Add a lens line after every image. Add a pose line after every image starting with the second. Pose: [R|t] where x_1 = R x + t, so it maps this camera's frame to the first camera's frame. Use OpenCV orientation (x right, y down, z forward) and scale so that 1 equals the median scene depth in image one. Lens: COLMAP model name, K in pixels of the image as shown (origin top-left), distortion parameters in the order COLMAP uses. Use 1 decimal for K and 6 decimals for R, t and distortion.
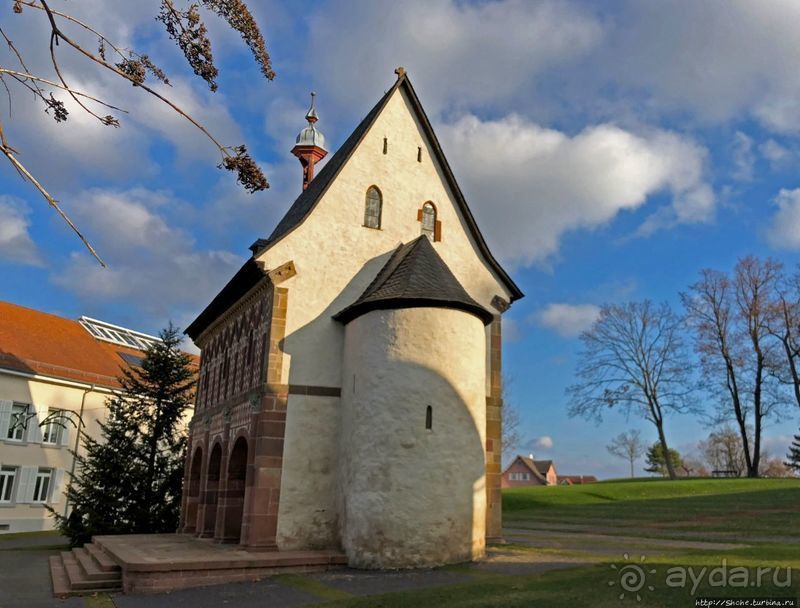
lens RADIAL K [[718.0, 0, 405.8], [0, 718.0, 303.3], [0, 0, 1]] dist [0.010426, -0.002665]
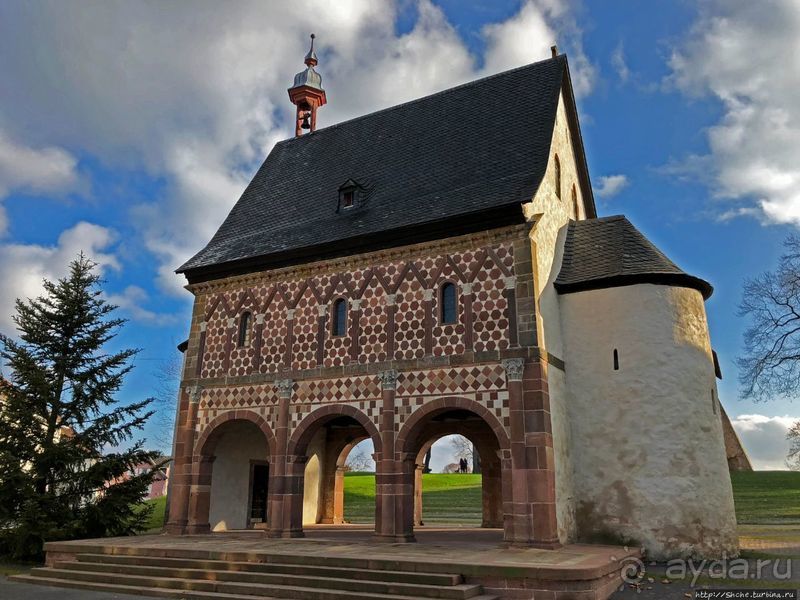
lens RADIAL K [[644.3, 0, 405.7], [0, 644.3, 297.9], [0, 0, 1]] dist [0.065637, -0.062418]
pose [[0.839691, 0.147431, 0.522670, -0.813655], [-0.138748, 0.988744, -0.055993, 0.129370], [-0.525041, -0.025503, 0.850694, 0.471687]]
